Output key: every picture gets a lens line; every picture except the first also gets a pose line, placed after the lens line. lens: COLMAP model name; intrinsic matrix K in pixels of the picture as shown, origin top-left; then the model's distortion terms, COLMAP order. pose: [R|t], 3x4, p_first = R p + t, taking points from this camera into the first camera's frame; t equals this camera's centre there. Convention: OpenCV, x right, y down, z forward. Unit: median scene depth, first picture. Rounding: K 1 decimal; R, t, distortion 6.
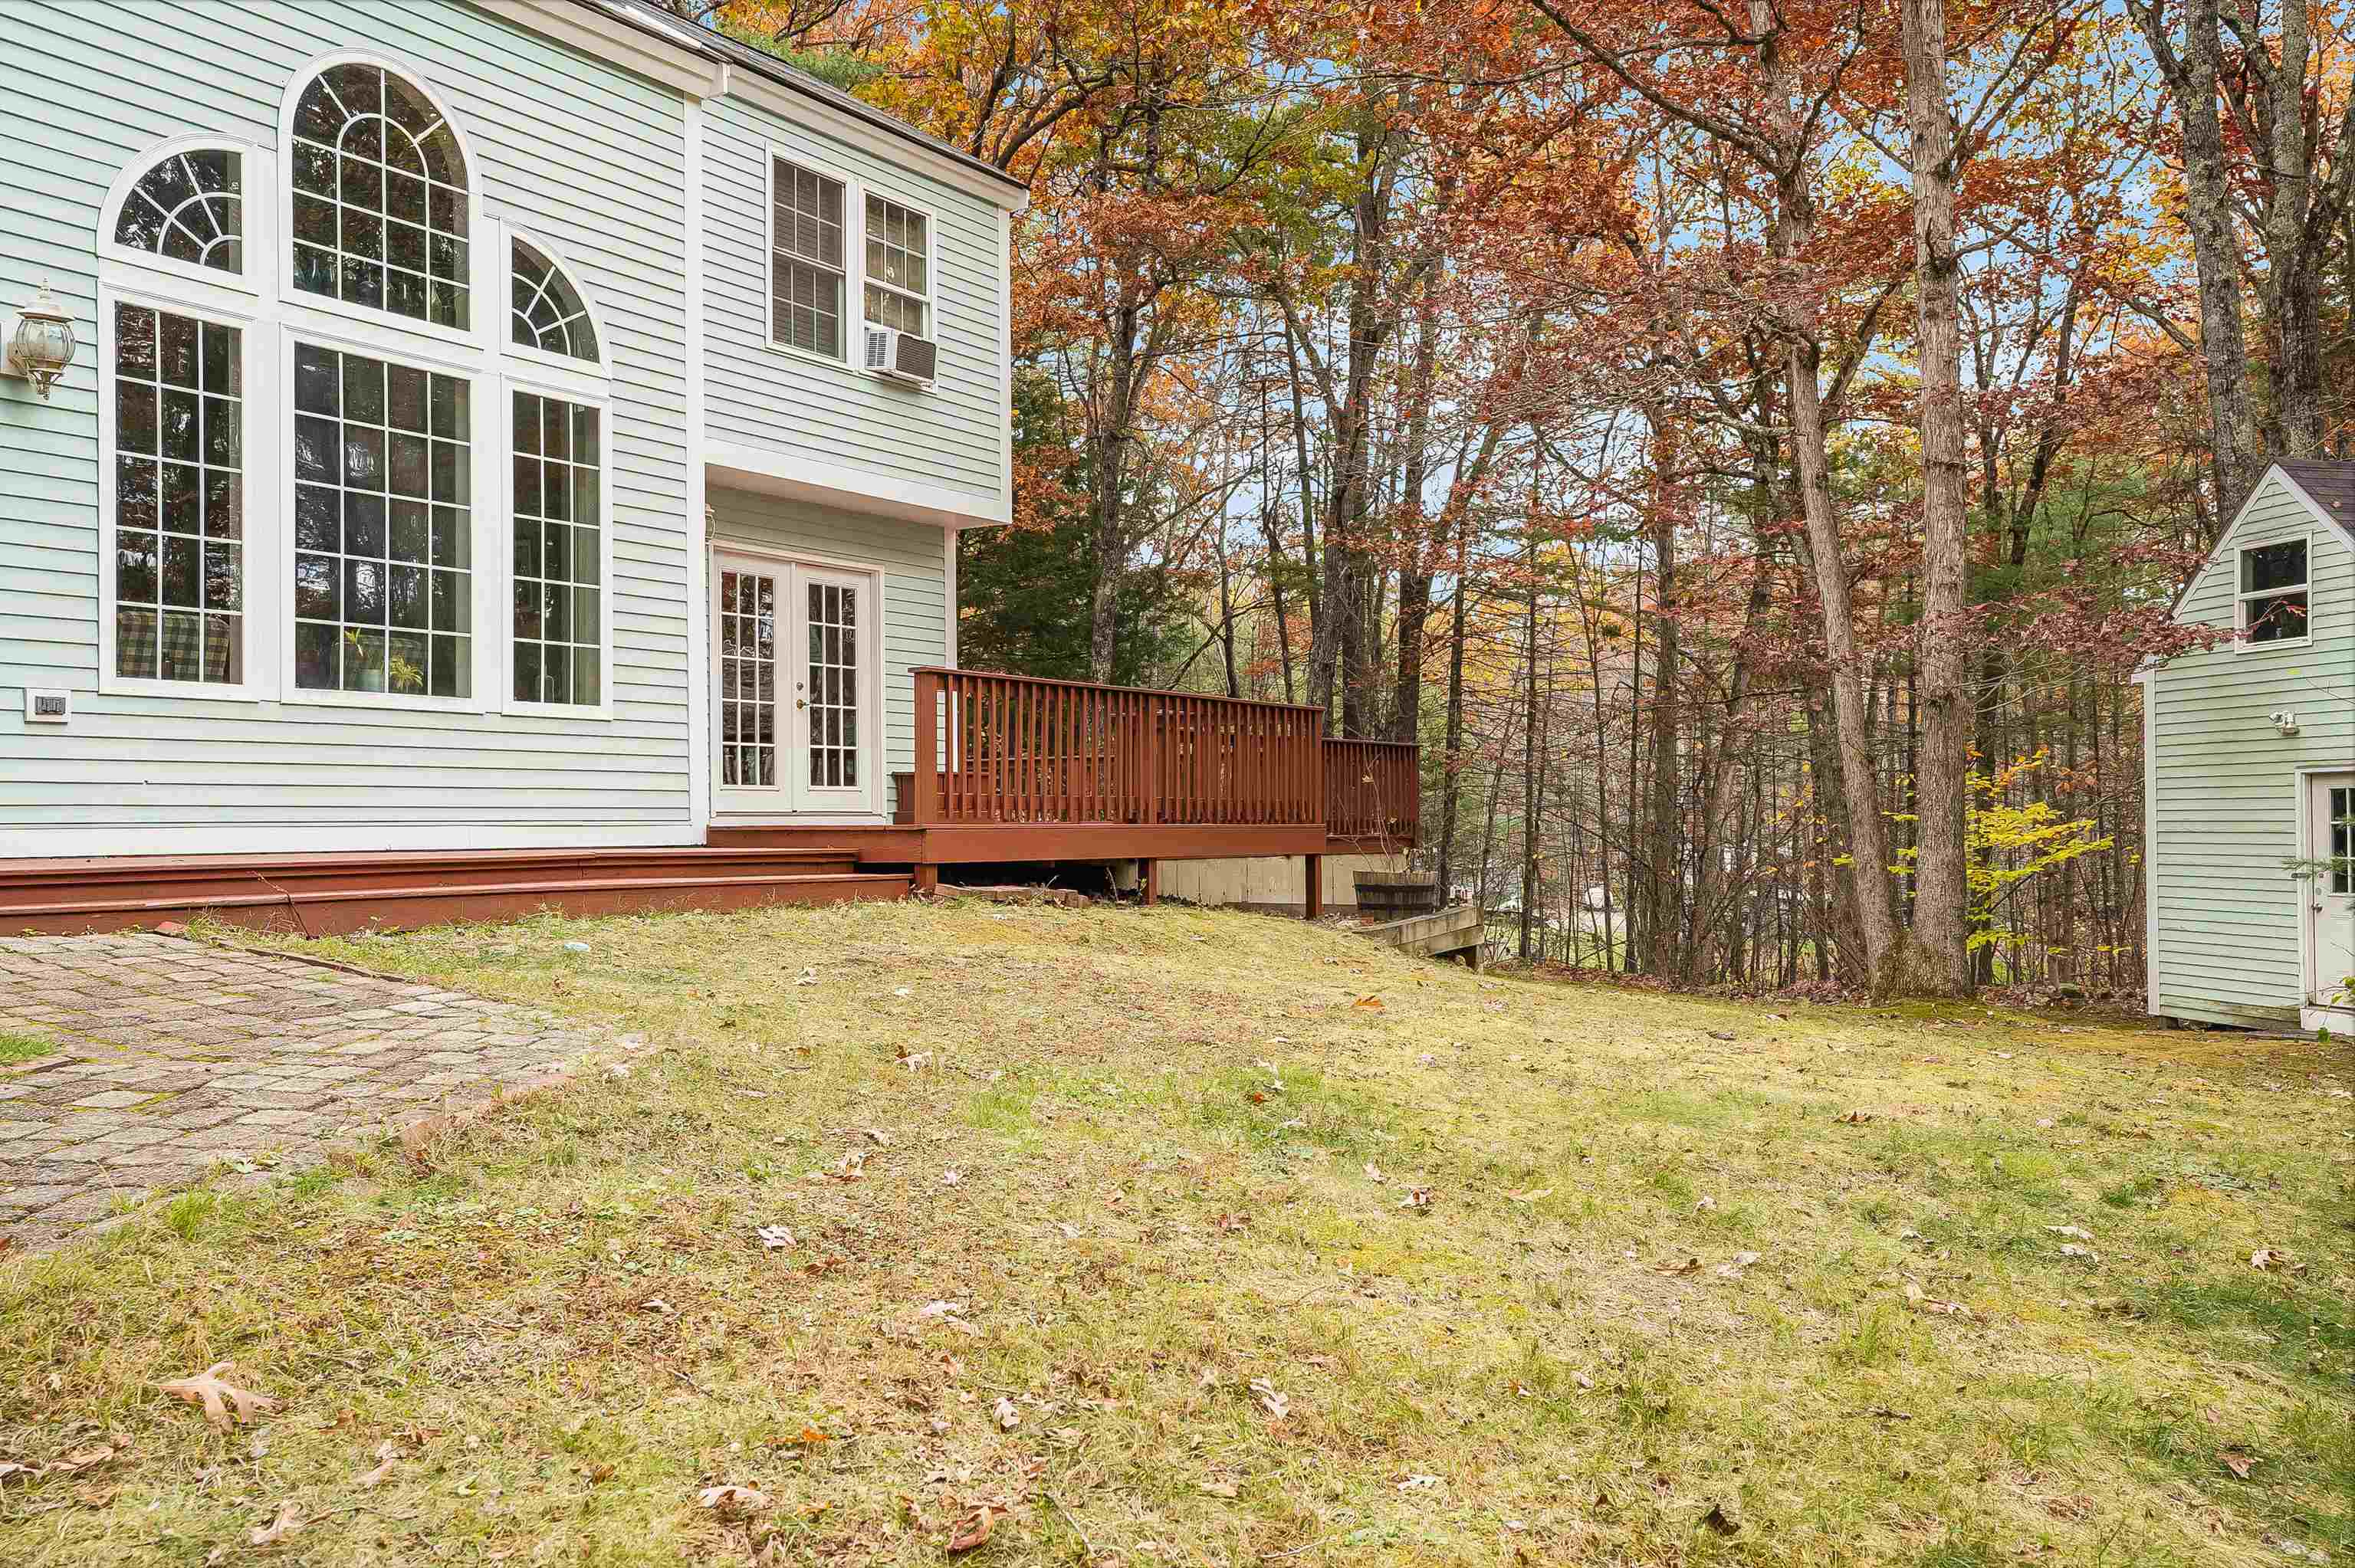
lens RADIAL K [[1934.0, 0, 1177.5], [0, 1934.0, 784.0], [0, 0, 1]] dist [0.029639, 0.056979]
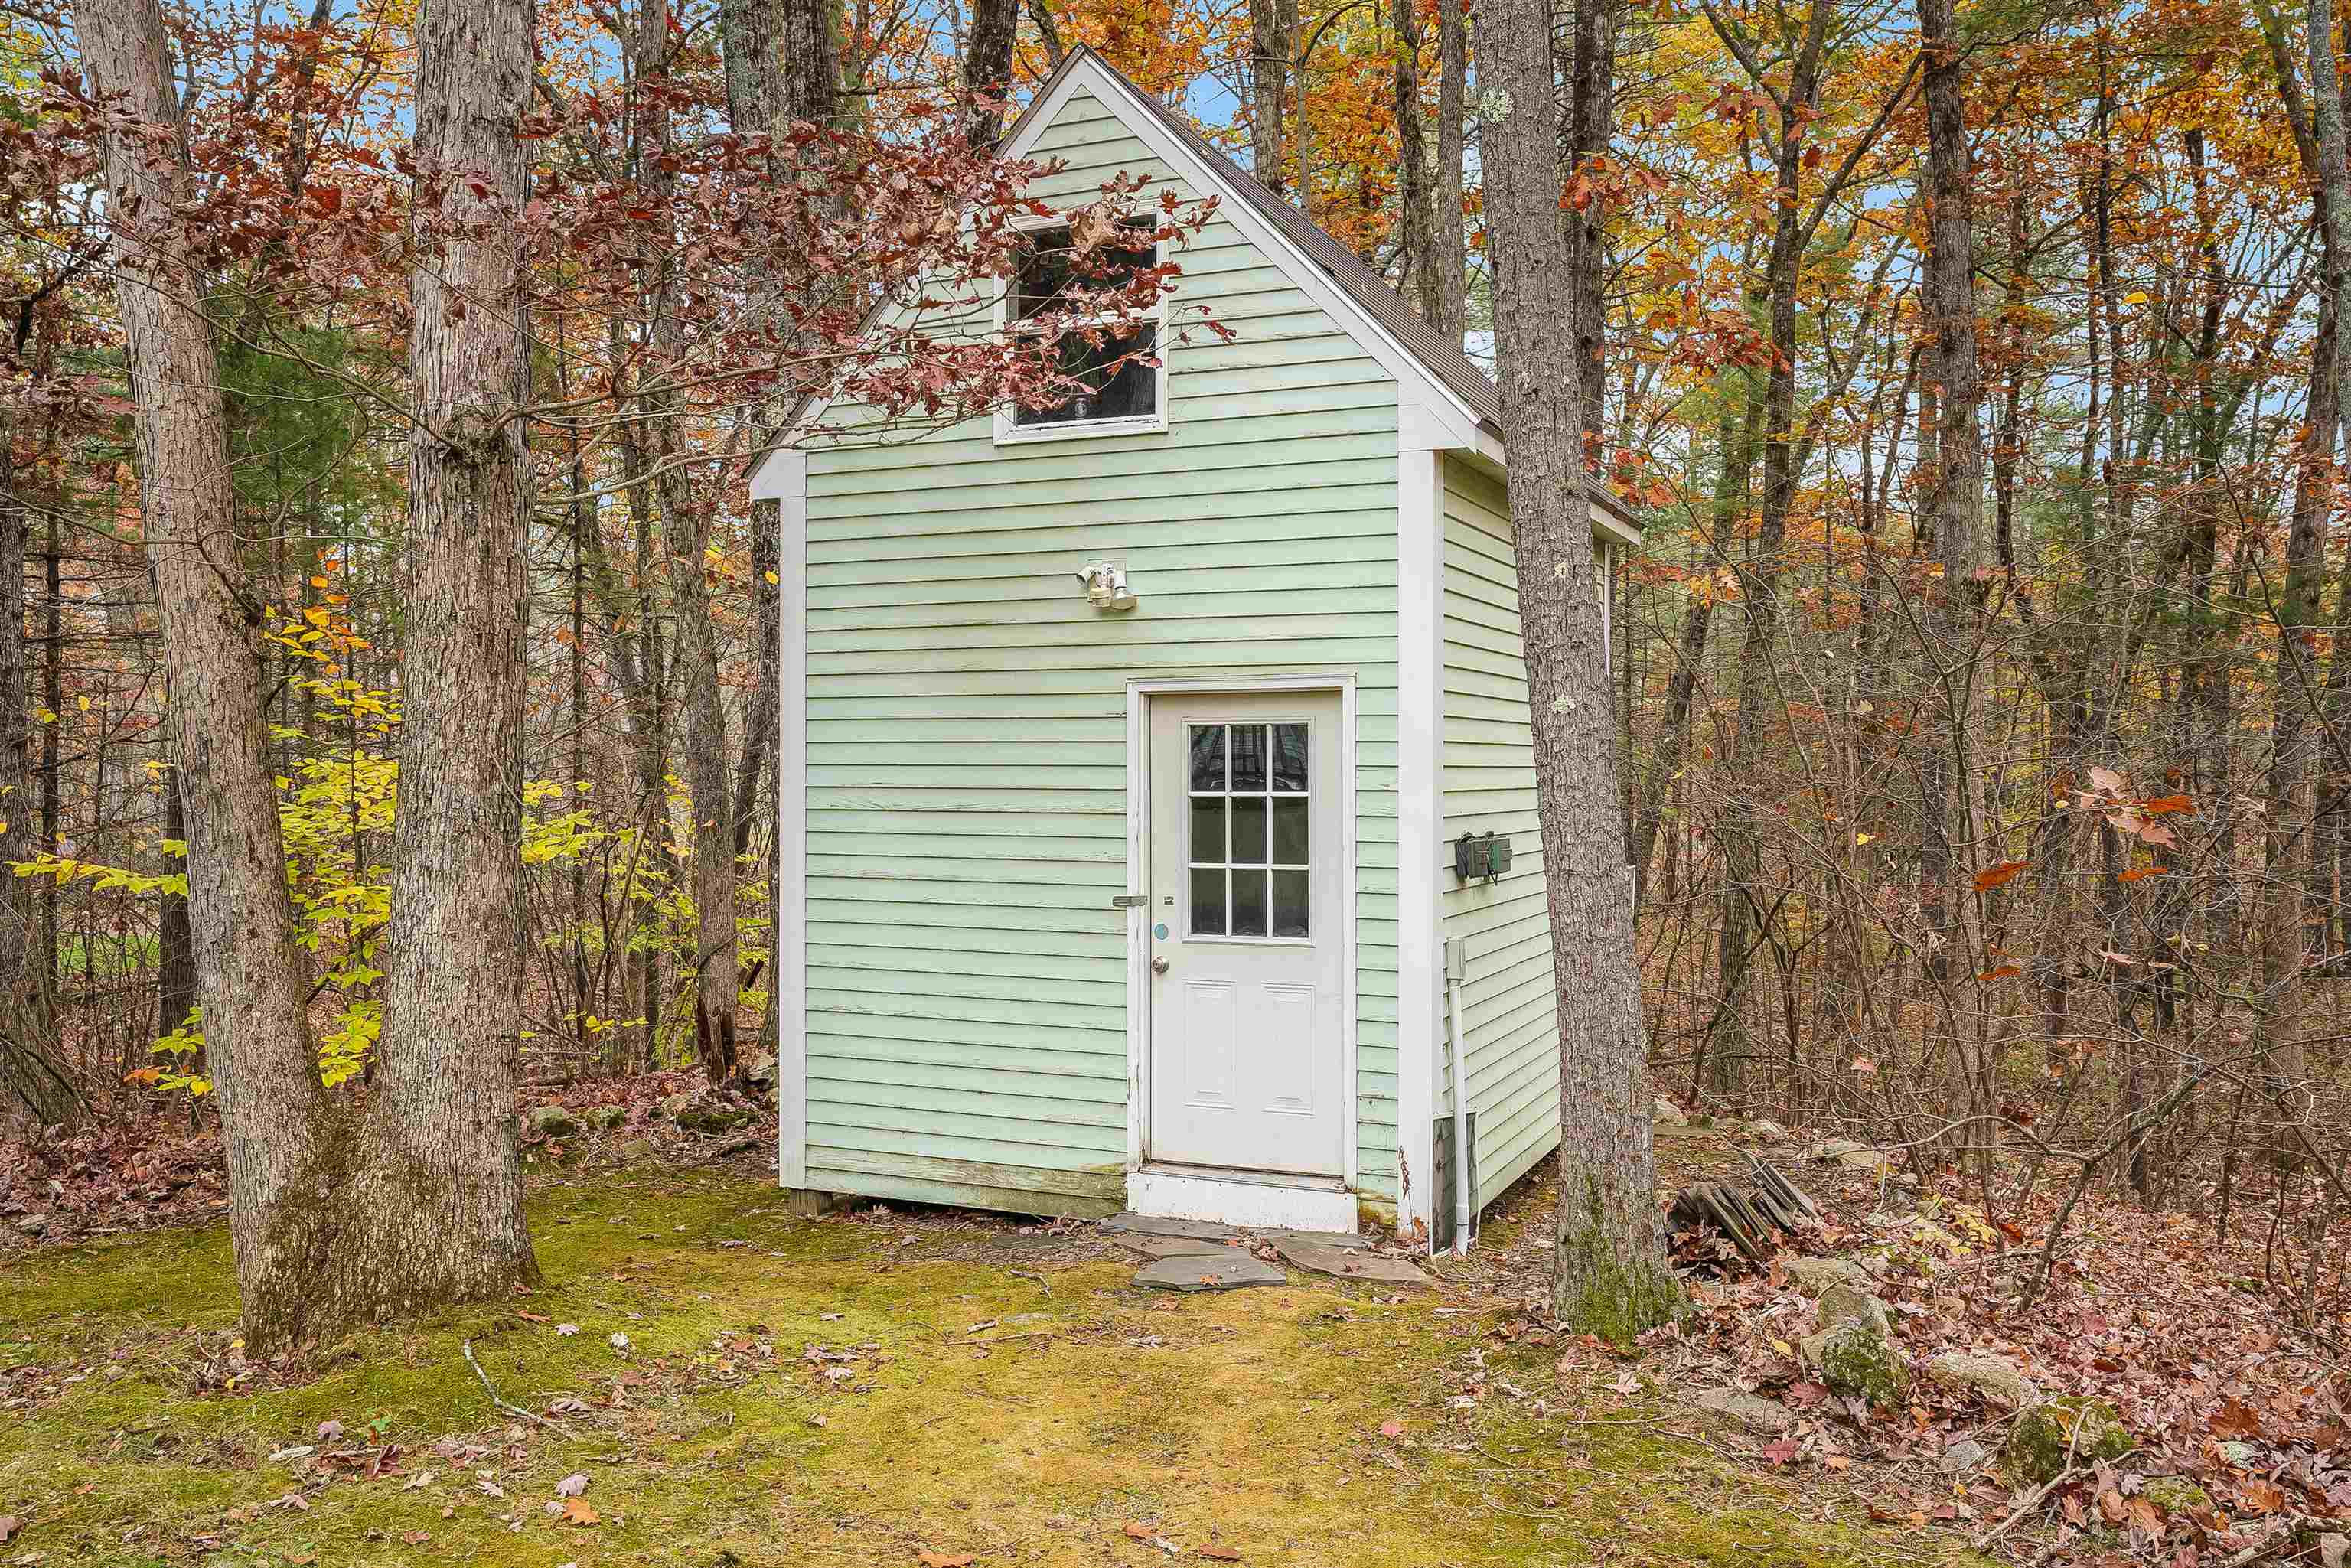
lens RADIAL K [[1931.0, 0, 1175.5], [0, 1931.0, 784.0], [0, 0, 1]] dist [0.029639, 0.056979]
pose [[0.616358, -0.005010, 0.787450, 0.195217], [-0.018354, 0.999617, 0.020726, 0.007044], [-0.787252, -0.027228, 0.616030, 0.683305]]
